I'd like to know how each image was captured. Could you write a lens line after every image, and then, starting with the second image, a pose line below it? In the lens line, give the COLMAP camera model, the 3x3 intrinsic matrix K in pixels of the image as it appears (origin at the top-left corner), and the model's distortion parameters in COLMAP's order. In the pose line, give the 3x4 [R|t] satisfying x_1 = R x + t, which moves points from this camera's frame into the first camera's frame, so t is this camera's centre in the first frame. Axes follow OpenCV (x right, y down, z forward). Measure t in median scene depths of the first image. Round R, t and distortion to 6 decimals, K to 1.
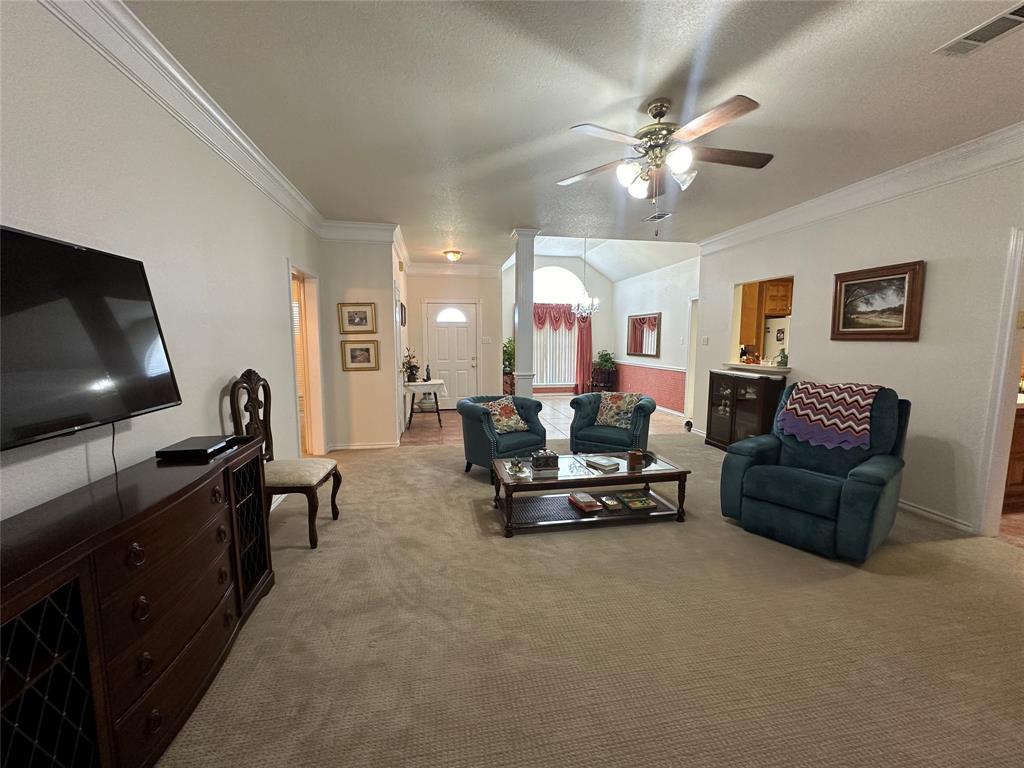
lens RADIAL K [[411.8, 0, 511.2], [0, 411.8, 383.6], [0, 0, 1]] dist [0.000164, -0.000469]
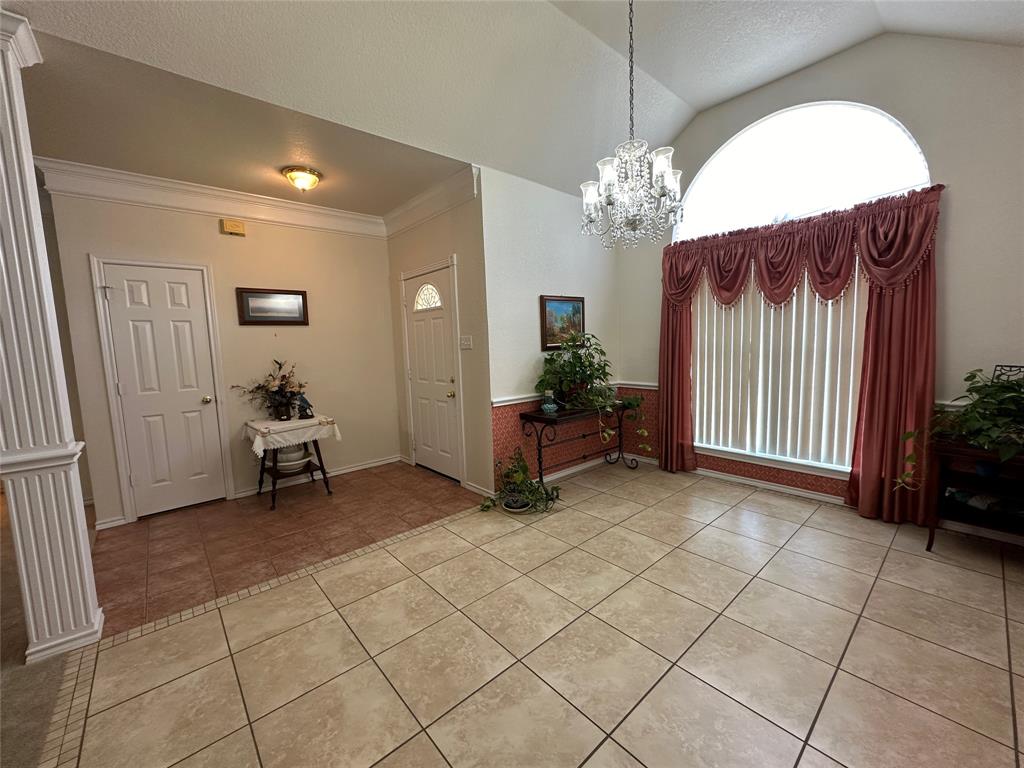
lens RADIAL K [[411.8, 0, 513.3], [0, 411.8, 384.3], [0, 0, 1]] dist [0.000164, -0.000469]
pose [[0.514307, 0.072927, -0.854500, 0.292034], [-0.059757, 0.997004, 0.049123, -0.066296], [0.855521, 0.025798, 0.517124, 0.635477]]
